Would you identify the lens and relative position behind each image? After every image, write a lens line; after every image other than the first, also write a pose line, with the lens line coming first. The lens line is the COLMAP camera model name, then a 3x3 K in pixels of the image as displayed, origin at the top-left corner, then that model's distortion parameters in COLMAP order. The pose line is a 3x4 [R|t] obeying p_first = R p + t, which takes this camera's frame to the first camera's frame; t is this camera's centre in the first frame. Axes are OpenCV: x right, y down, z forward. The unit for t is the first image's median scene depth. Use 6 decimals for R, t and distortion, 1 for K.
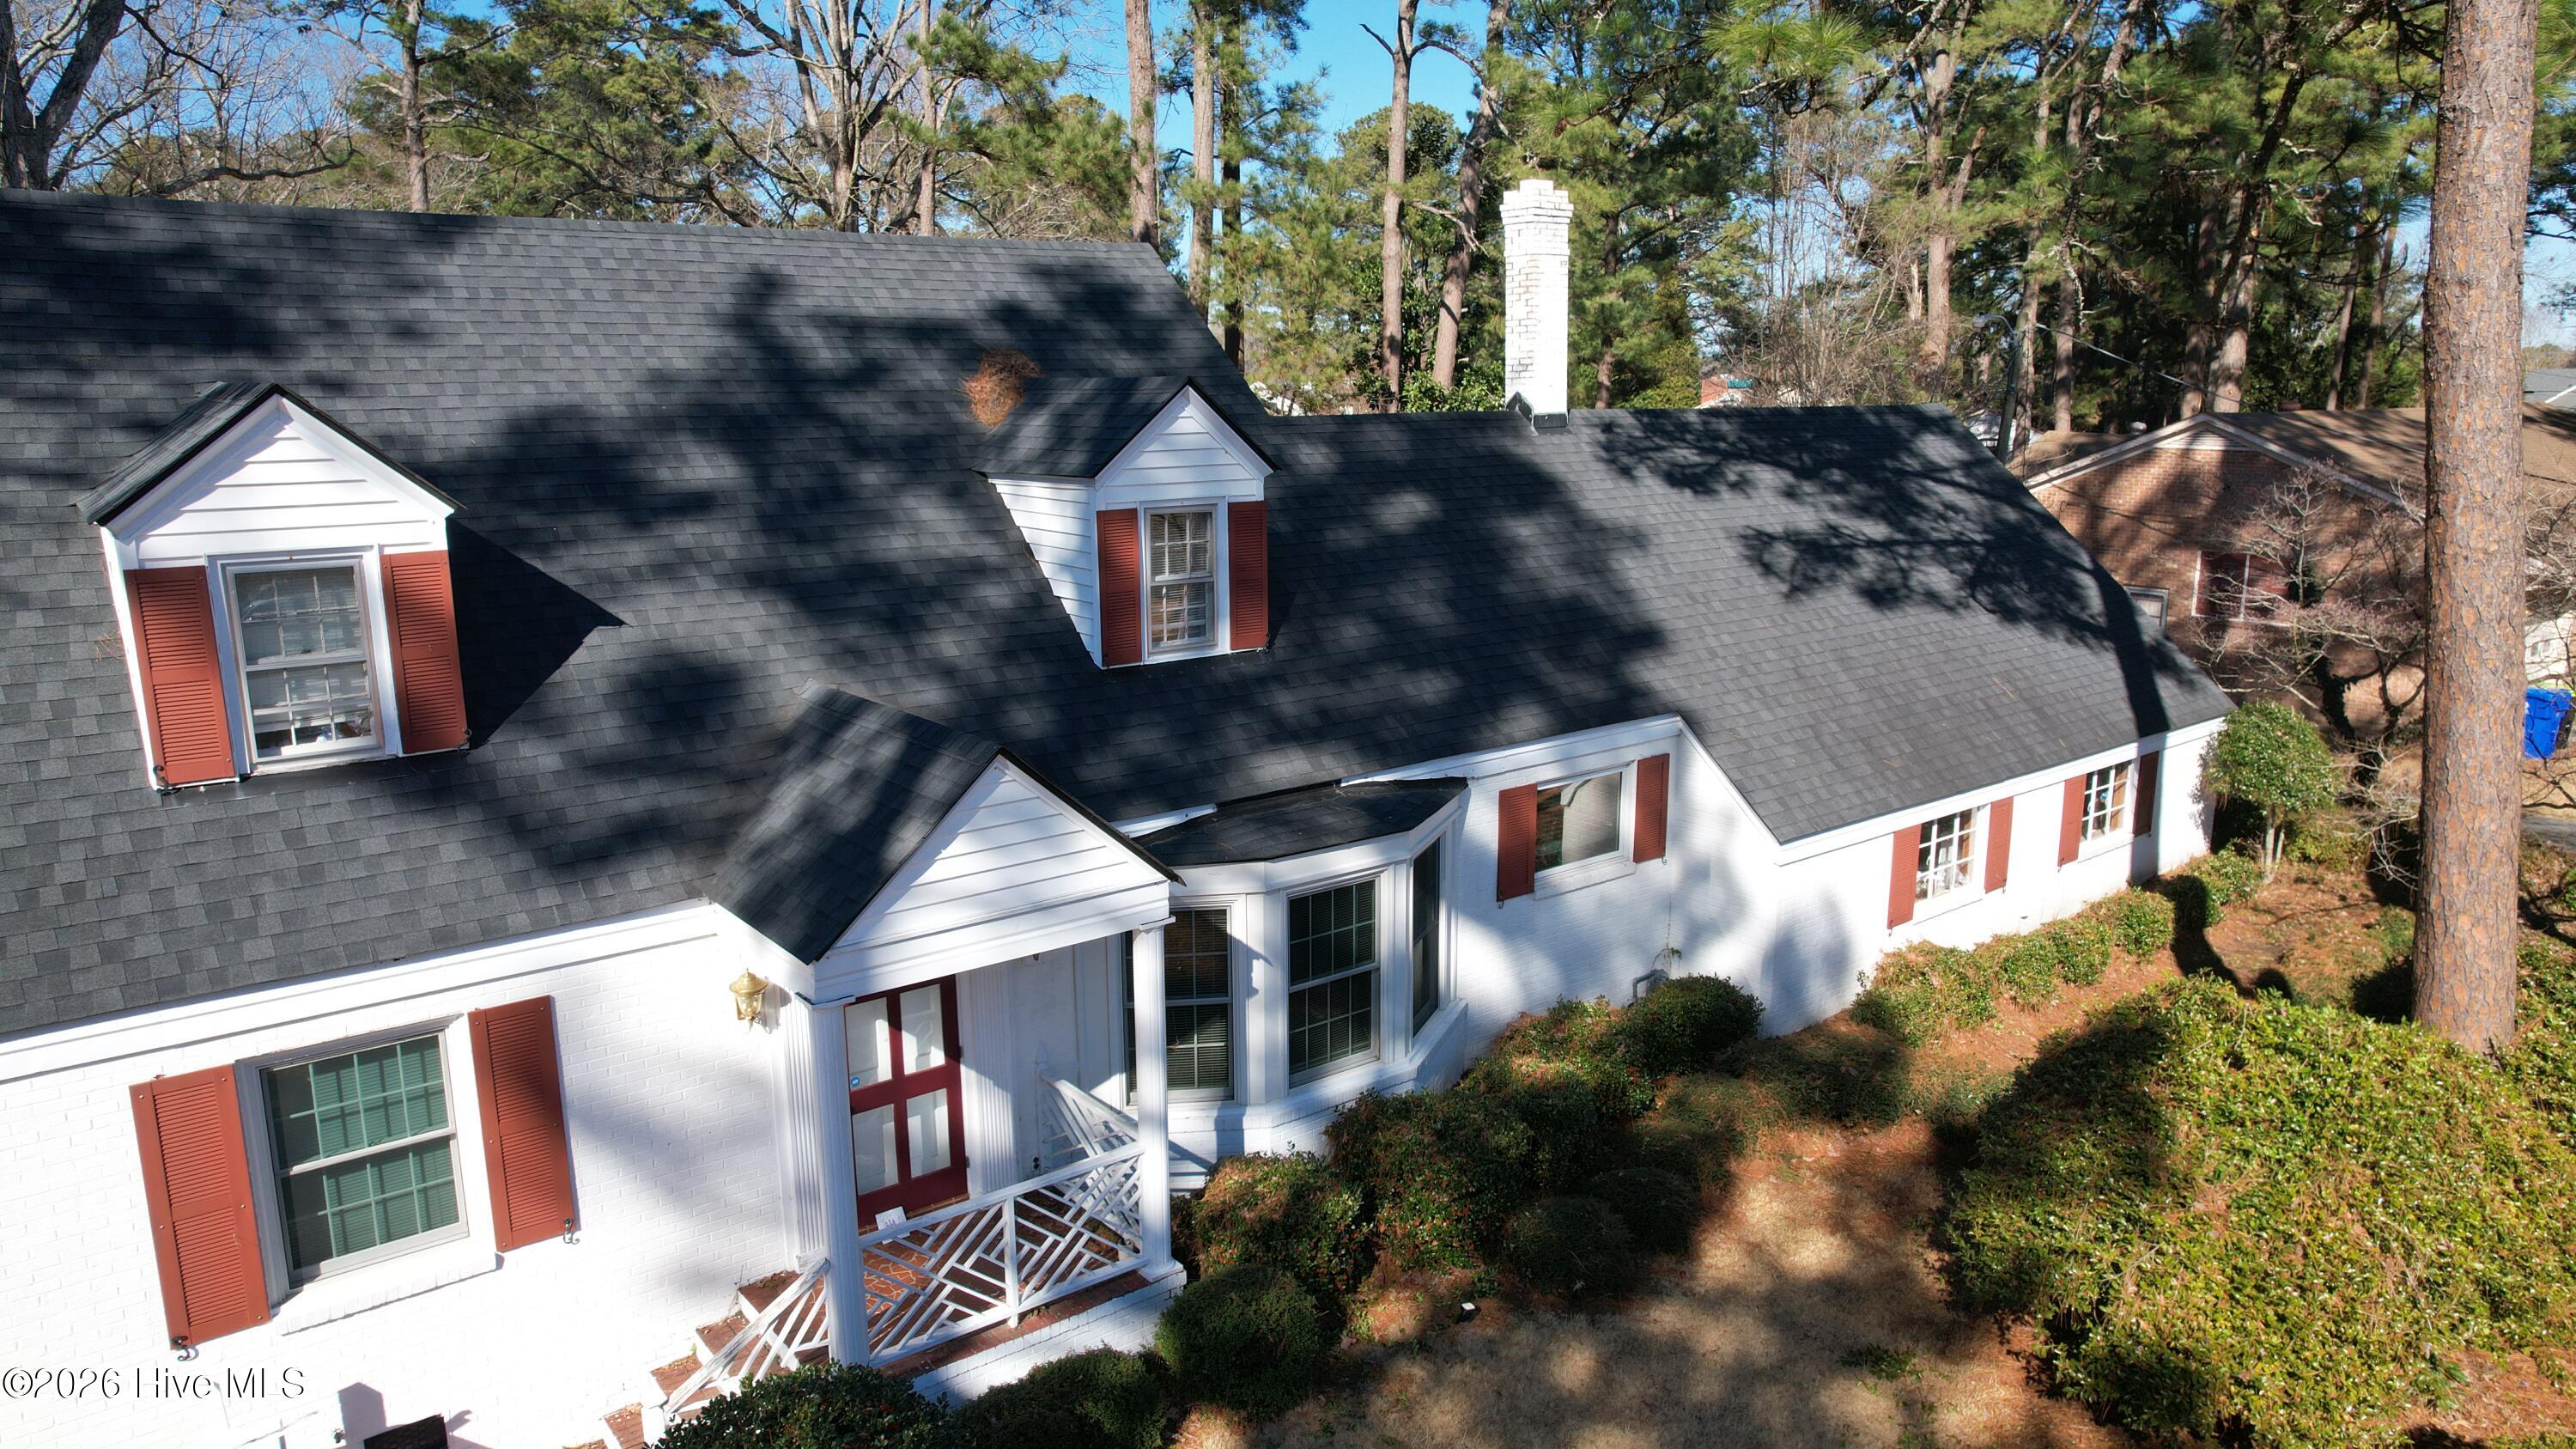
lens RADIAL K [[1680.3, 0, 1279.1], [0, 1680.3, 729.1], [0, 0, 1]] dist [-0.055361, 0.031814]
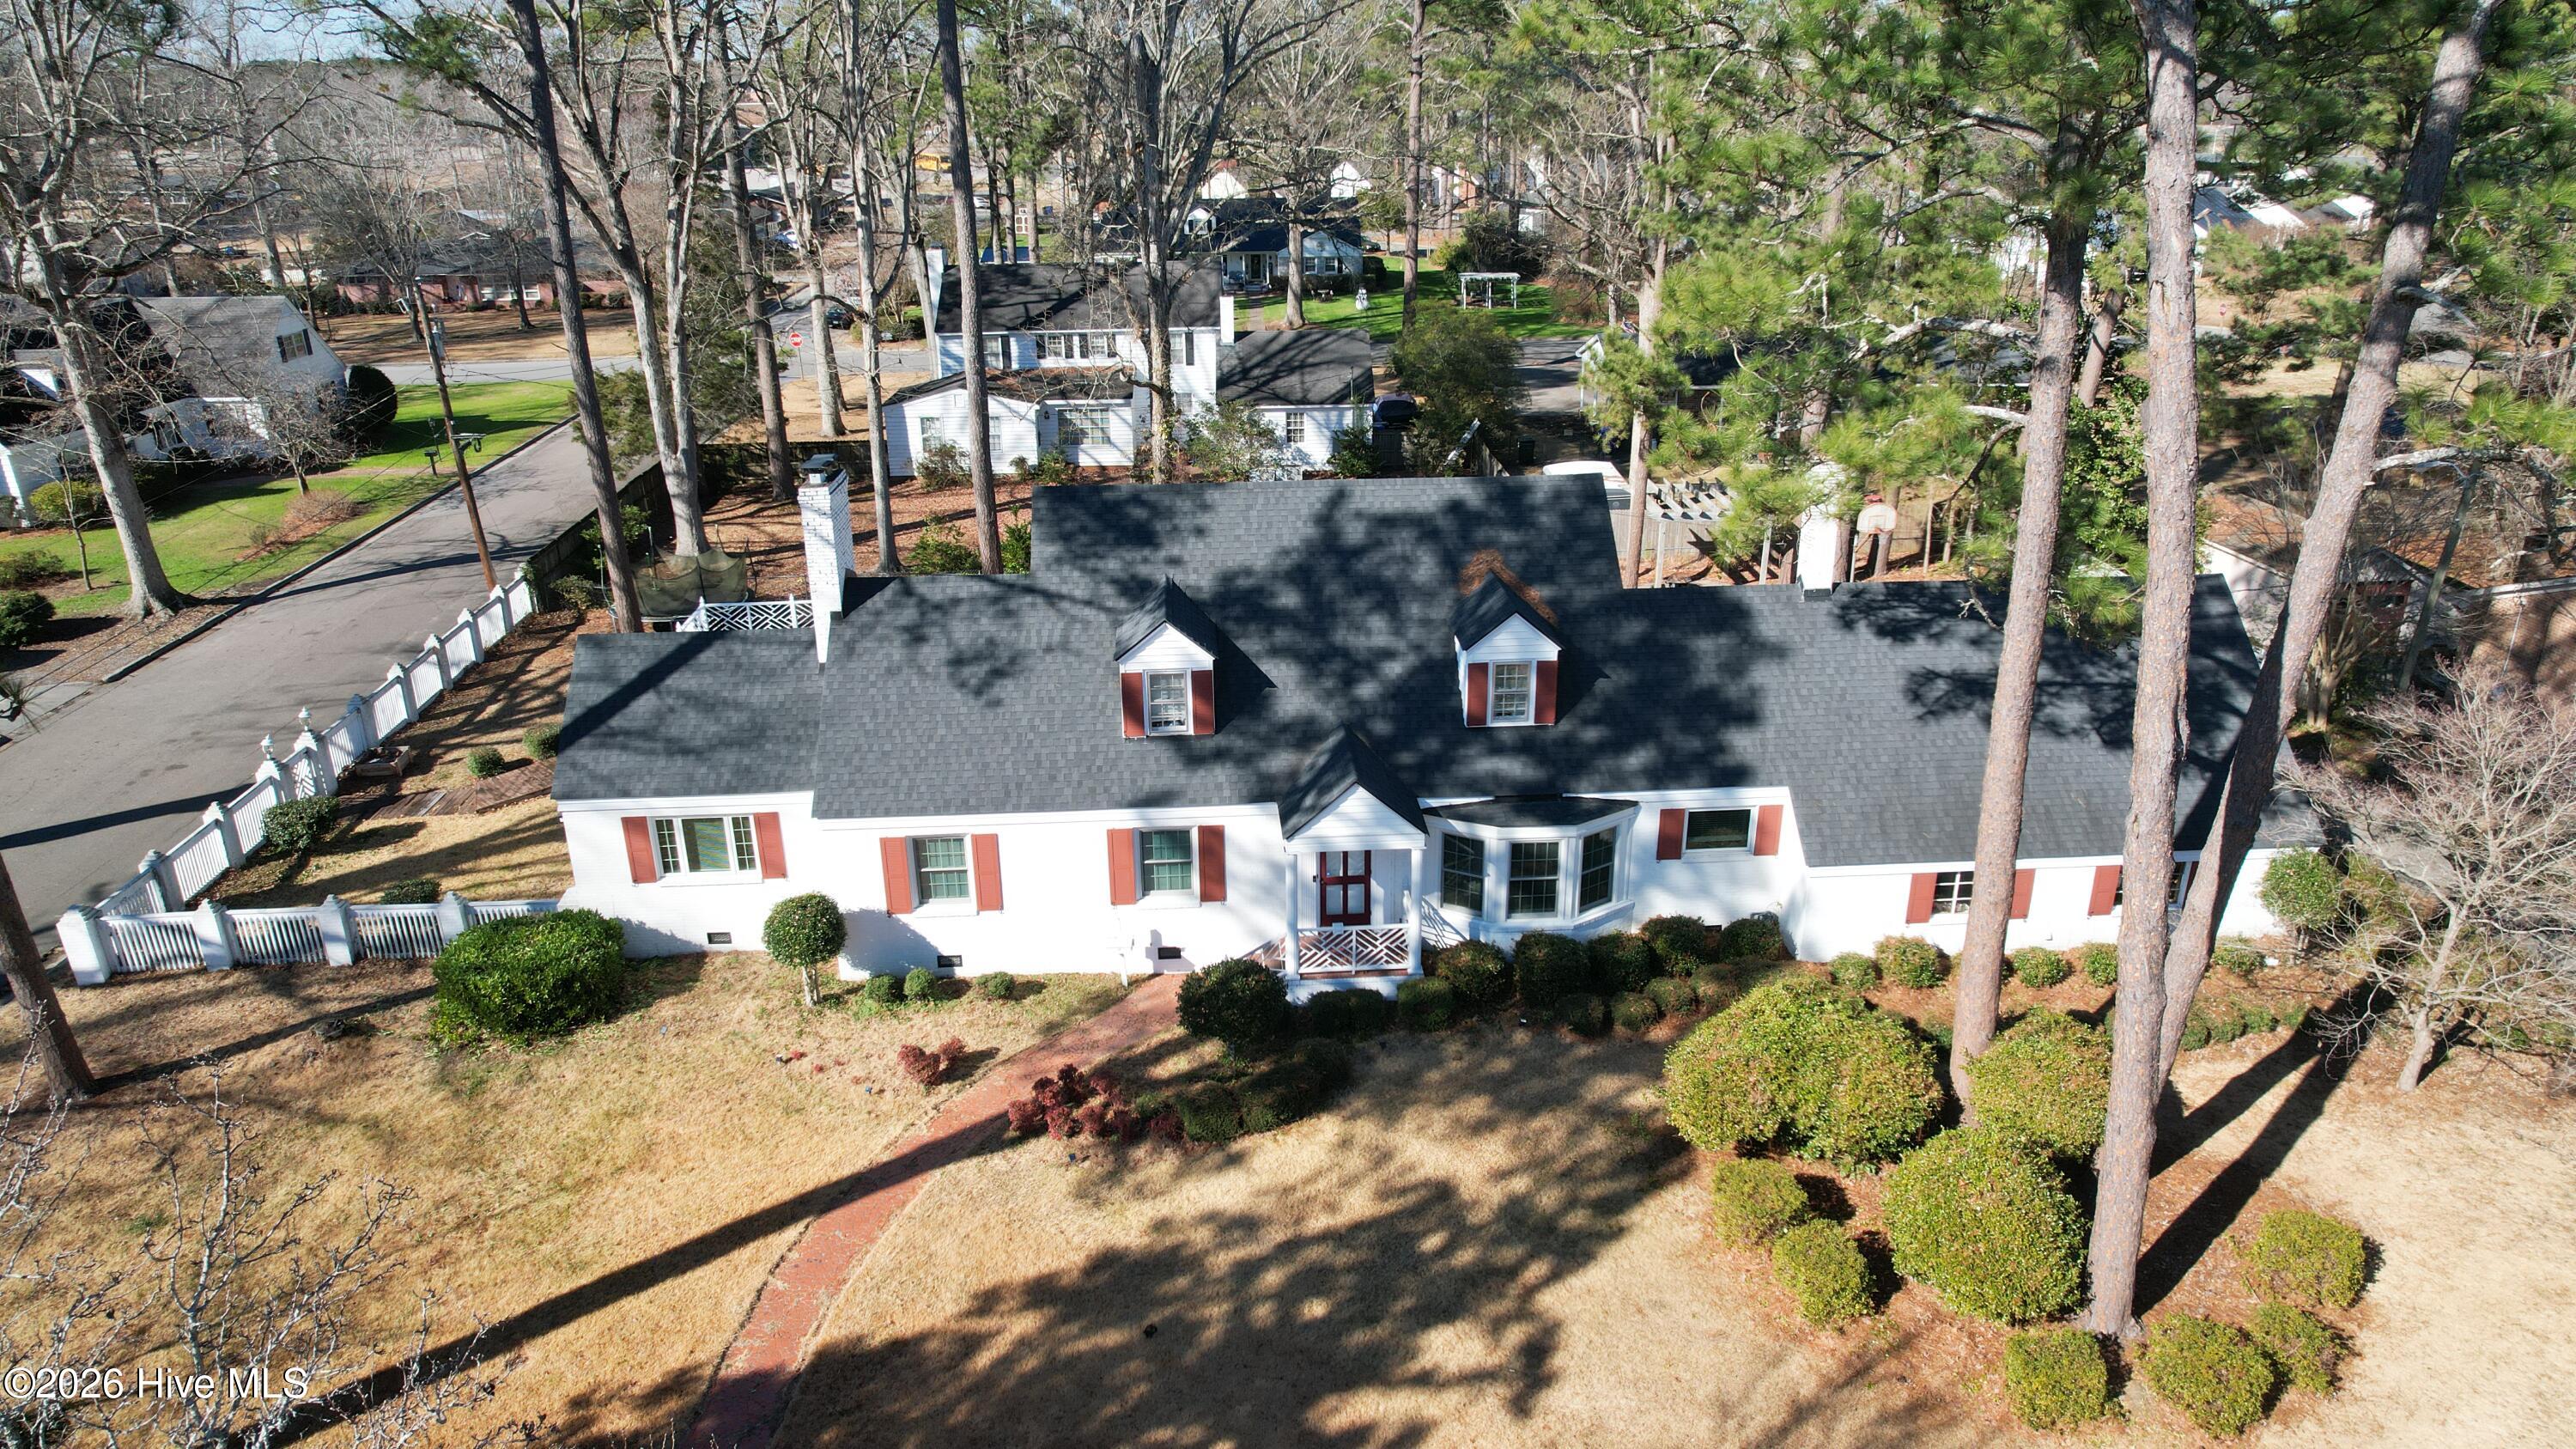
lens RADIAL K [[1680.3, 0, 1279.1], [0, 1680.3, 729.1], [0, 0, 1]] dist [-0.055361, 0.031814]
pose [[0.815317, 0.208925, -0.540008, 0.974213], [-0.109151, 0.971369, 0.211017, -0.514848], [0.568633, -0.113103, 0.814778, -1.099450]]
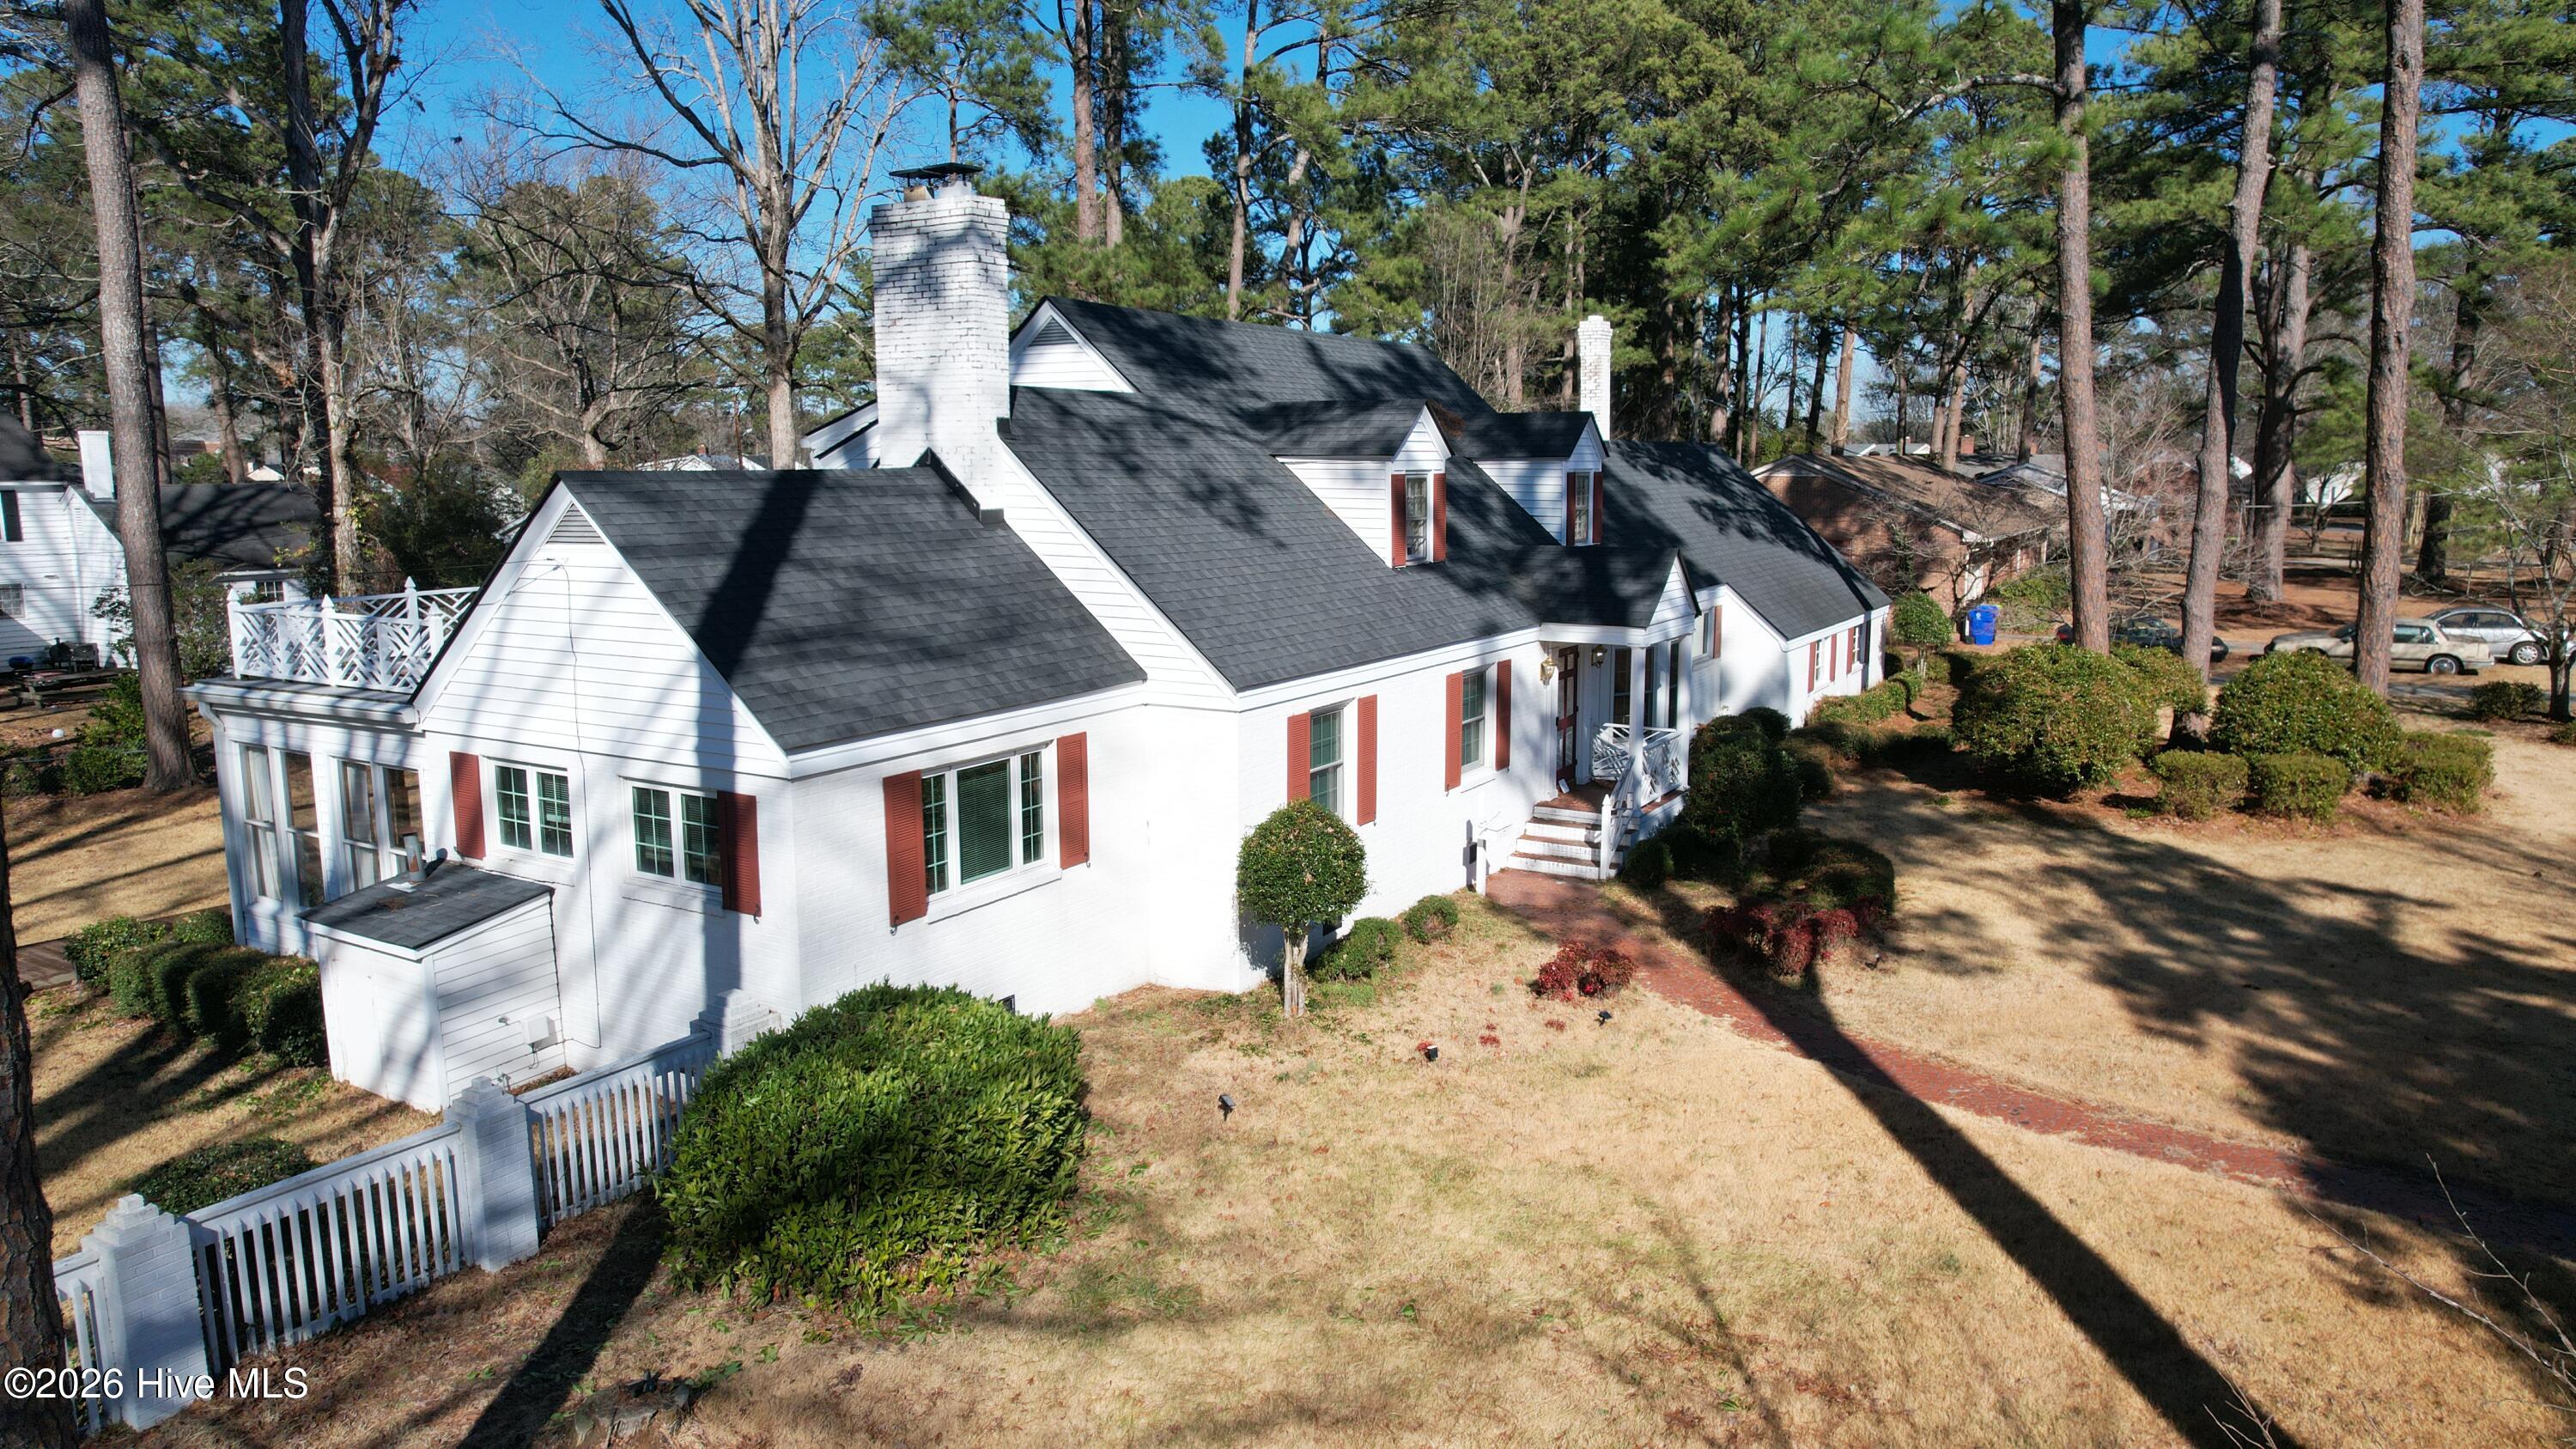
lens RADIAL K [[1680.3, 0, 1279.1], [0, 1680.3, 729.1], [0, 0, 1]] dist [-0.055361, 0.031814]
pose [[0.938708, -0.055662, 0.340190, -1.214316], [0.071430, 0.996866, -0.033995, 0.246163], [-0.337232, 0.056212, 0.939742, -0.888444]]
